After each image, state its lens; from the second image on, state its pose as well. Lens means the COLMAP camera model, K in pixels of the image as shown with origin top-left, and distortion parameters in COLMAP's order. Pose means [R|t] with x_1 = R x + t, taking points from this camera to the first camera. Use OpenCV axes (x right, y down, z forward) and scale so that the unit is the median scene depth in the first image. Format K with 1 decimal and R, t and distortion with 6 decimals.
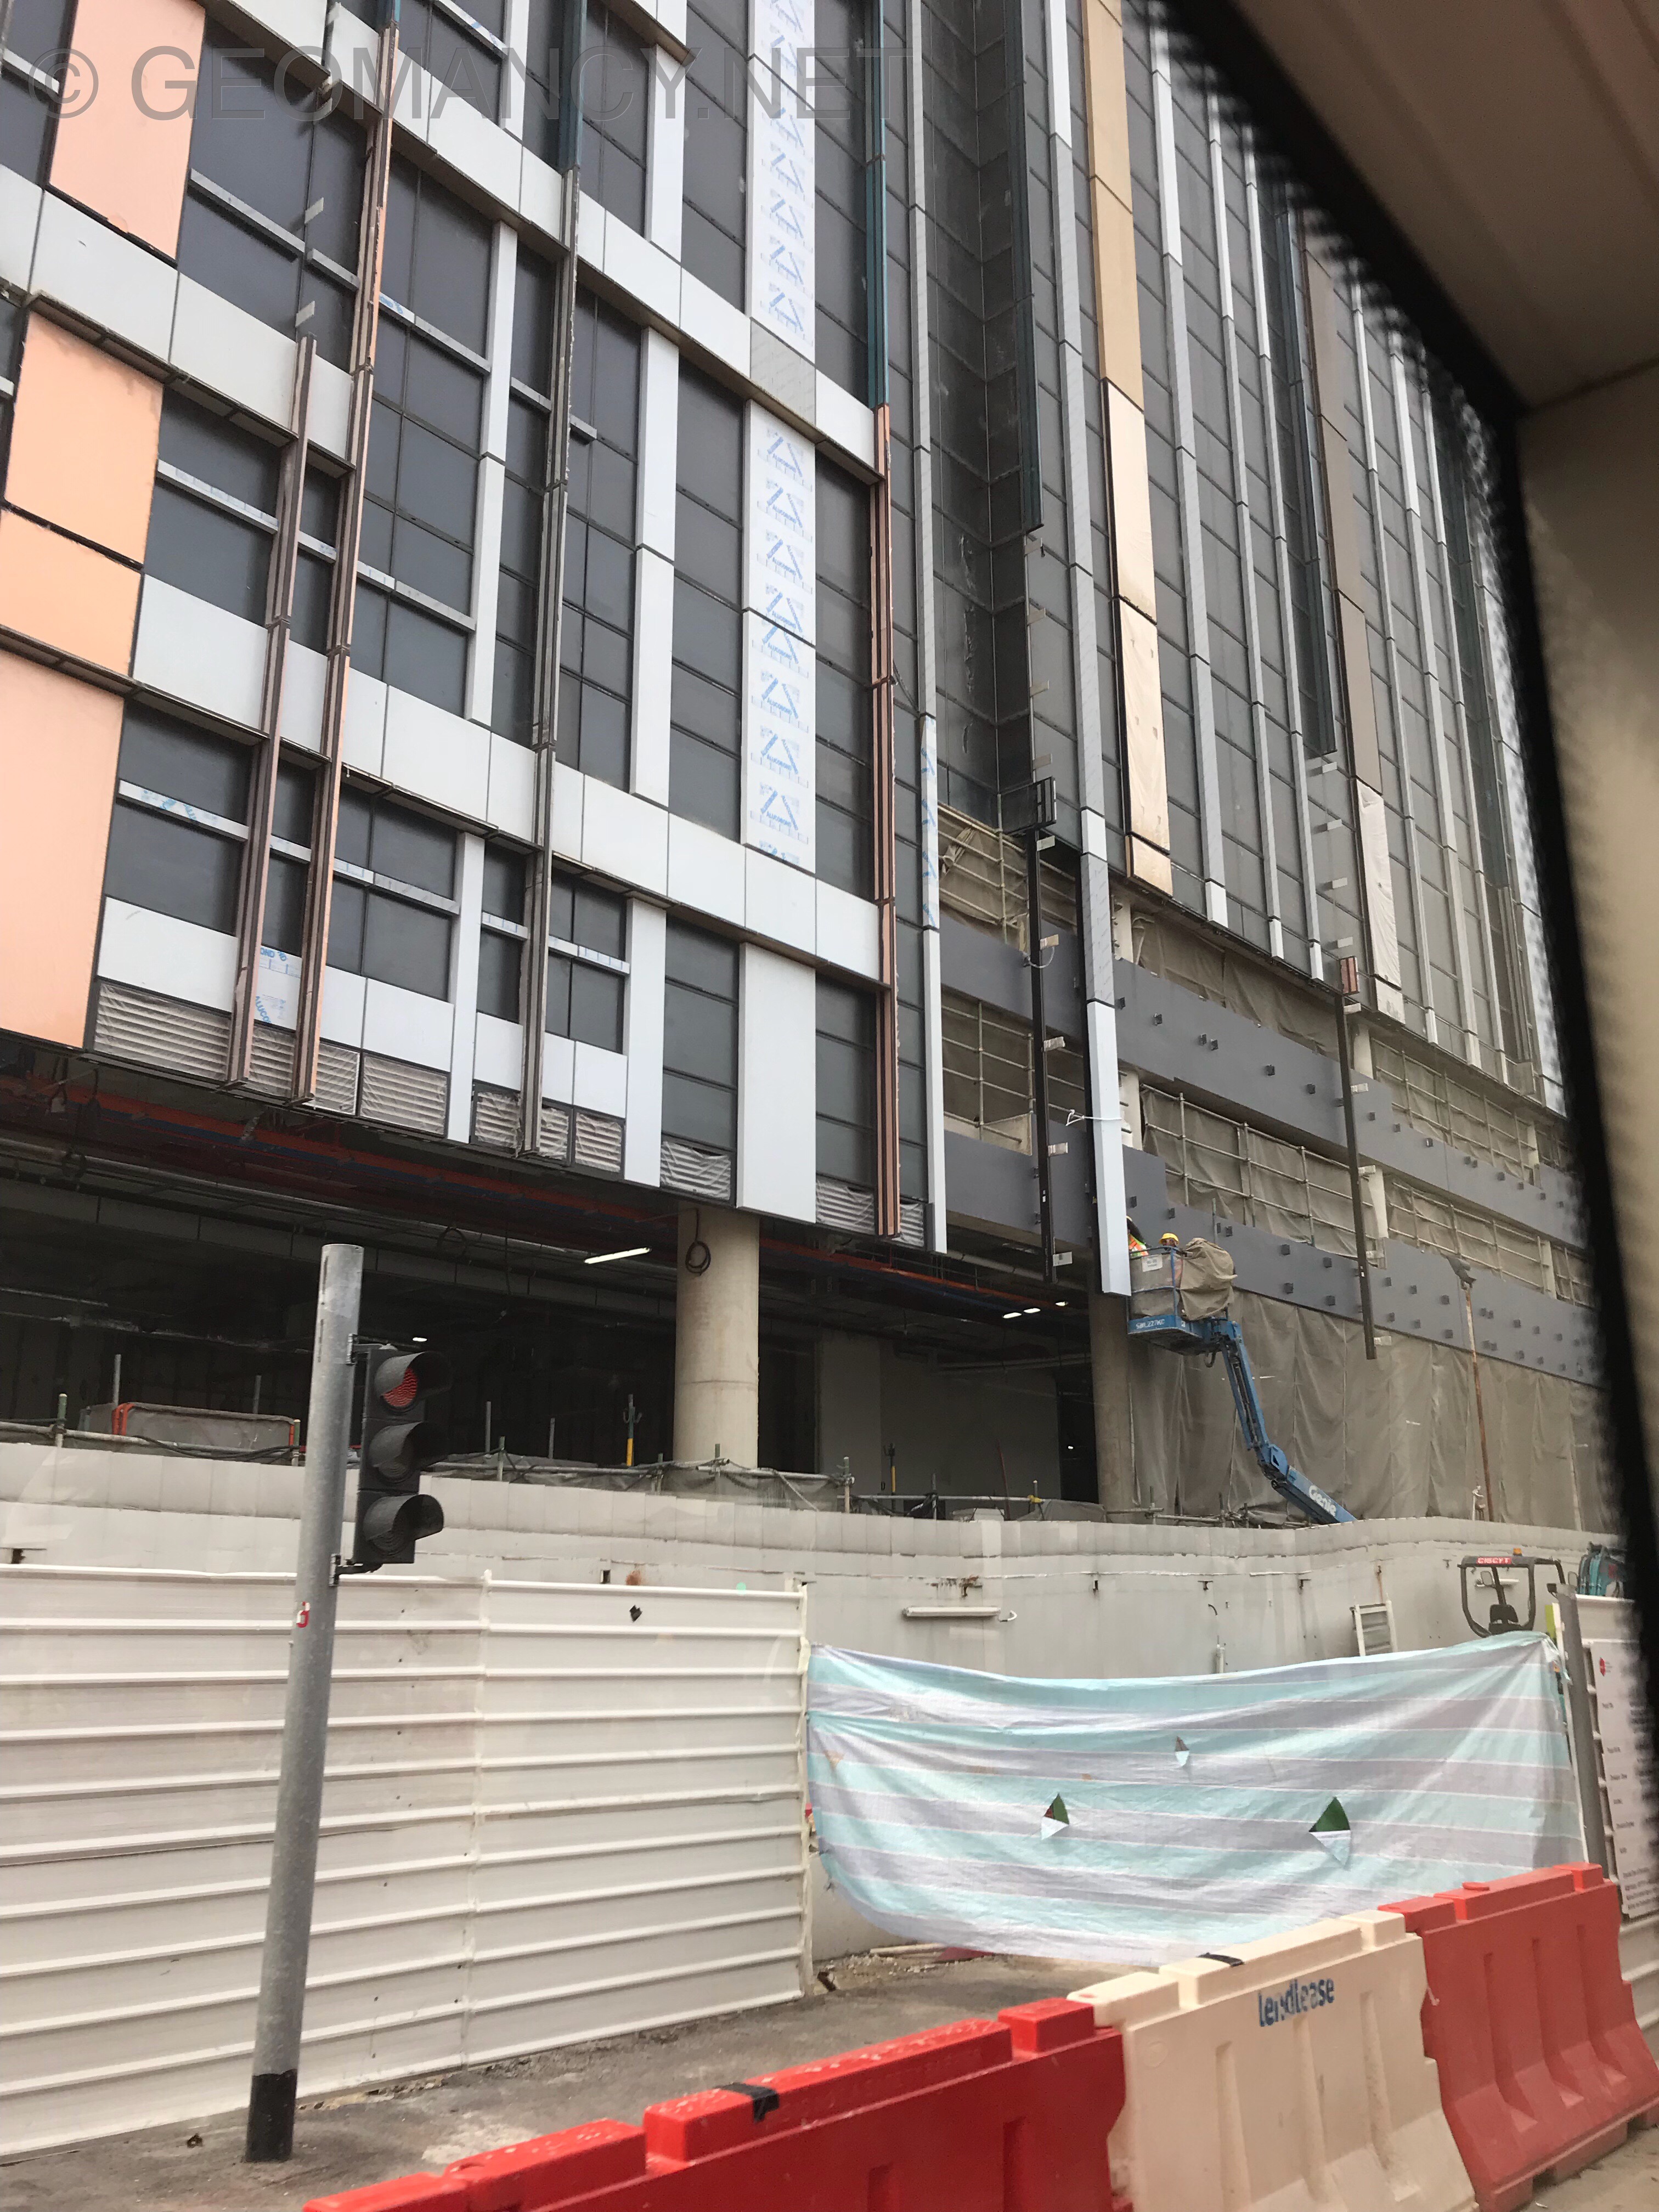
lens RADIAL K [[1793.2, 0, 829.5], [0, 1793.2, 1106.0], [0, 0, 1]] dist [0.061479, -0.164834]
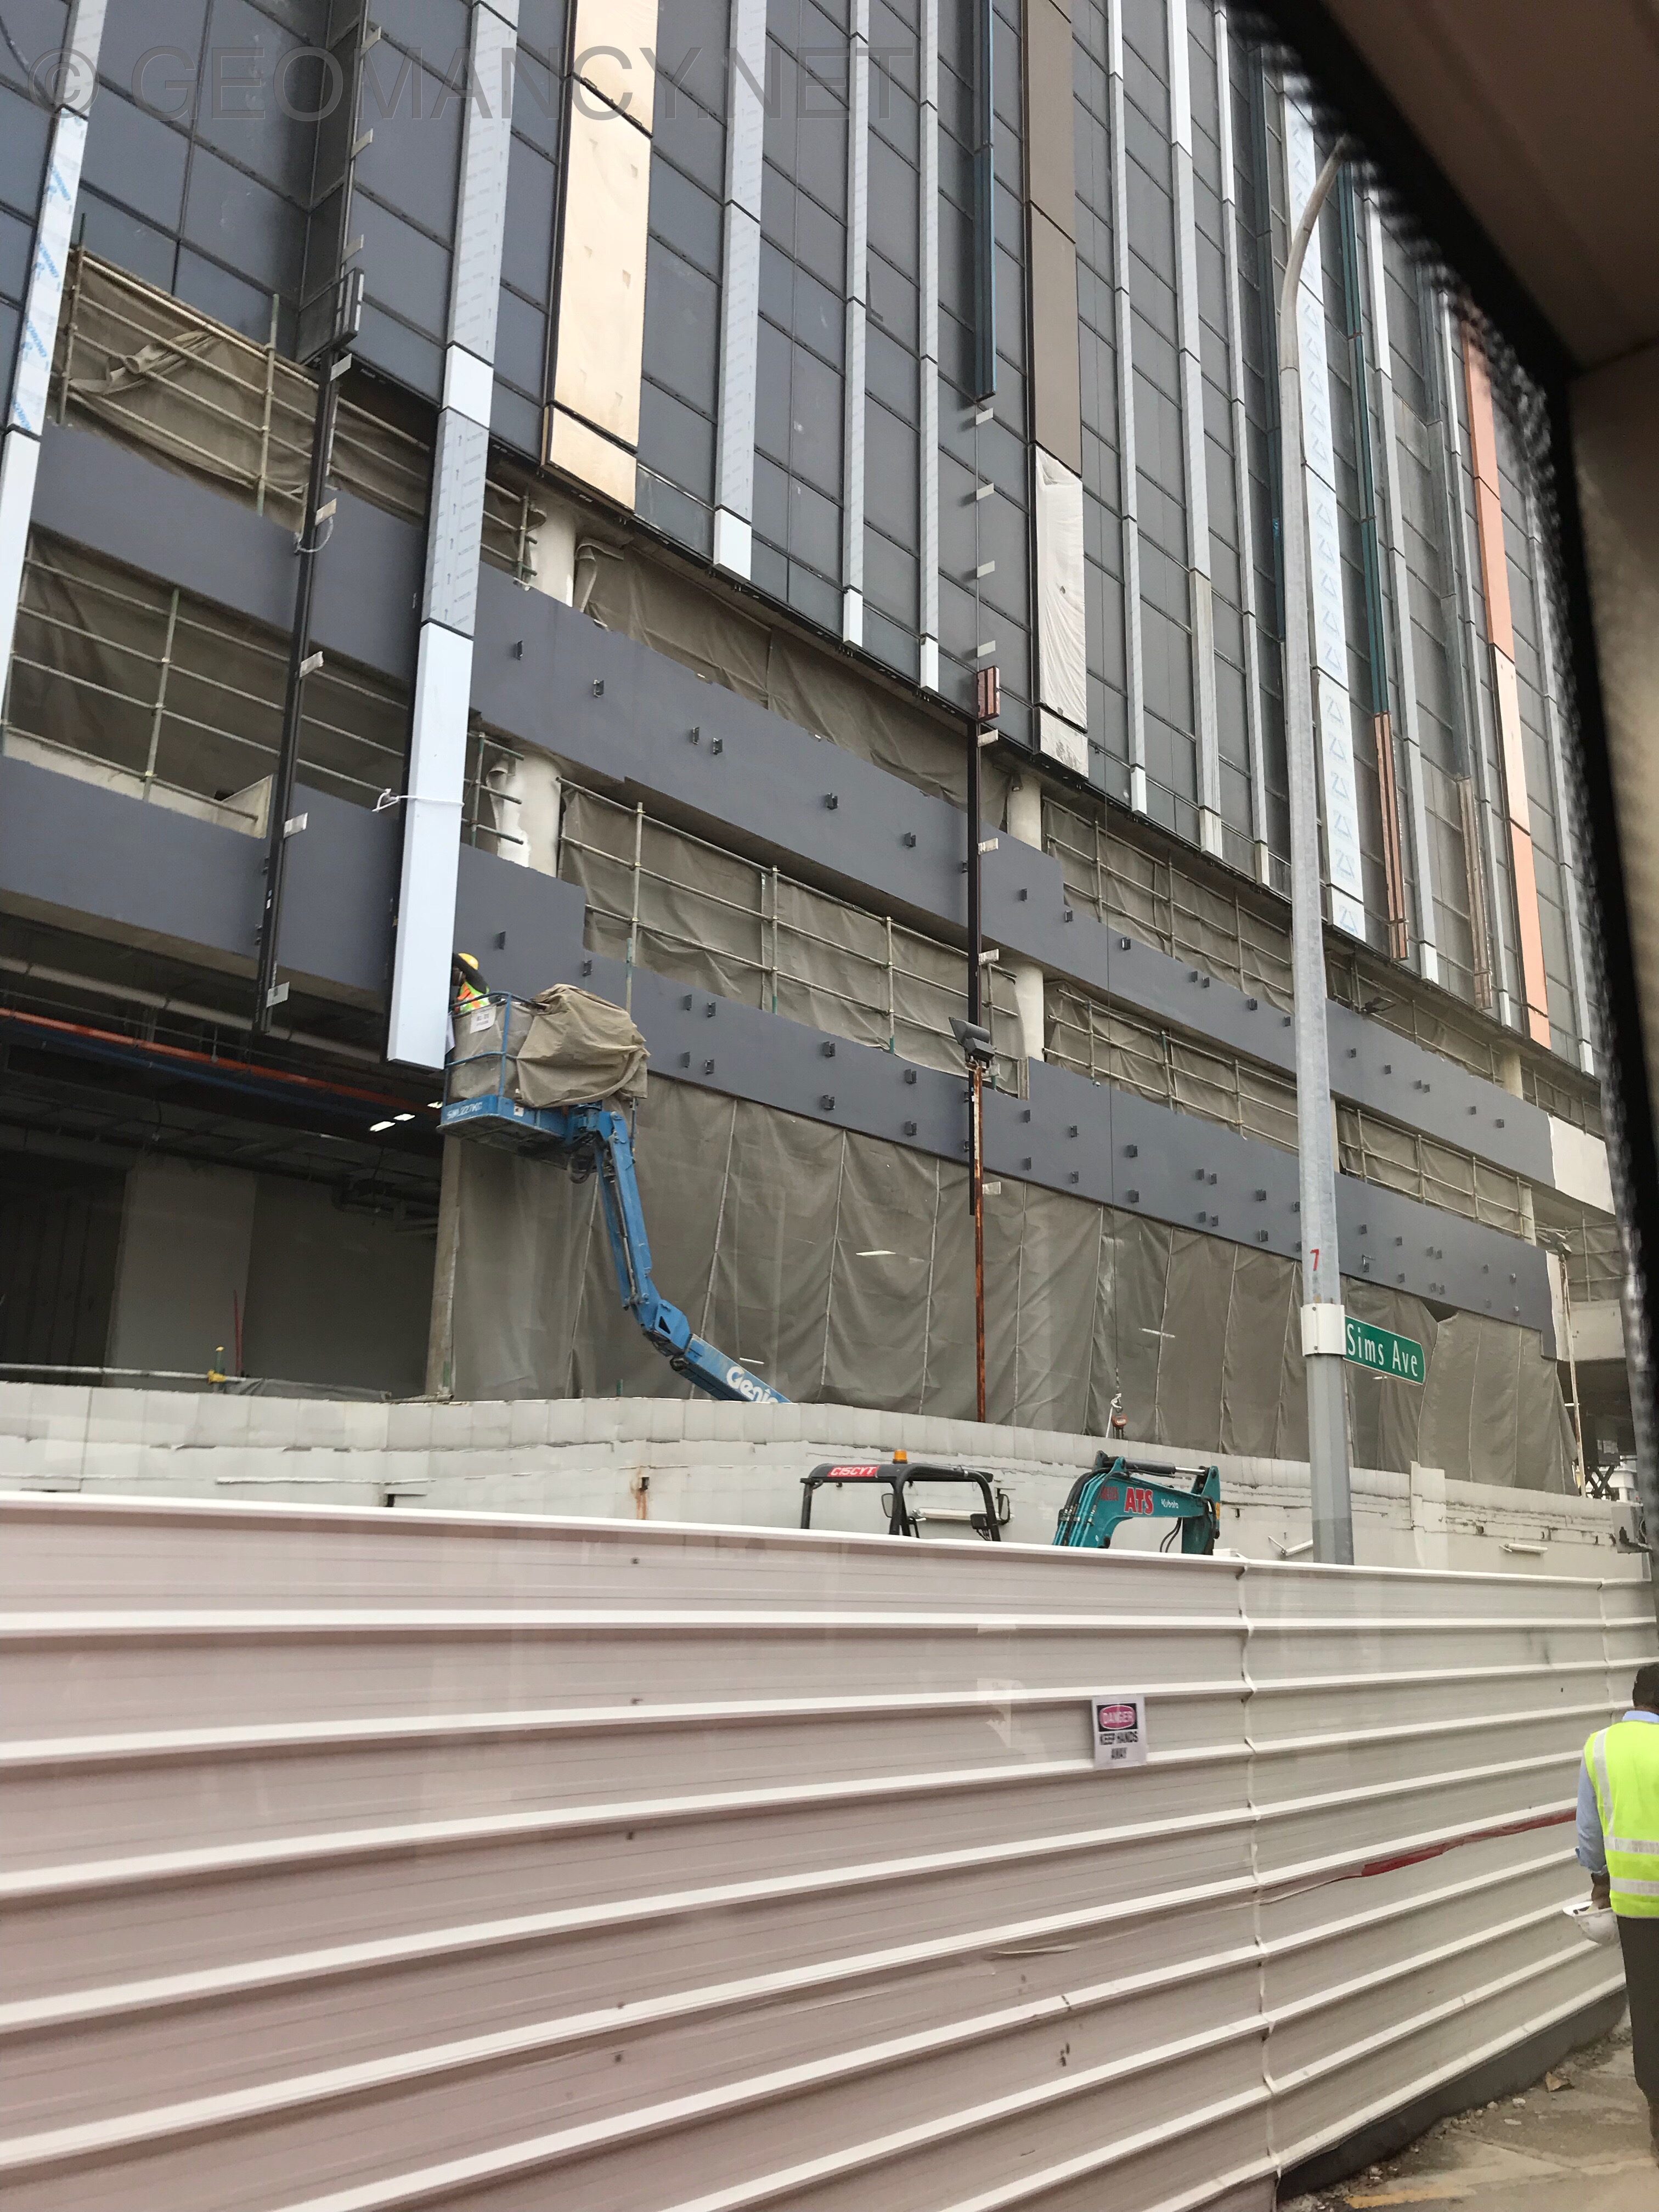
lens RADIAL K [[1830.6, 0, 829.7], [0, 1830.6, 1136.7], [0, 0, 1]] dist [-0.028159, -0.000428]
pose [[0.999751, 0.021431, -0.006199, 0.248148], [-0.021120, 0.998697, 0.046448, 0.077285], [0.007186, -0.046306, 0.998901, 0.273930]]
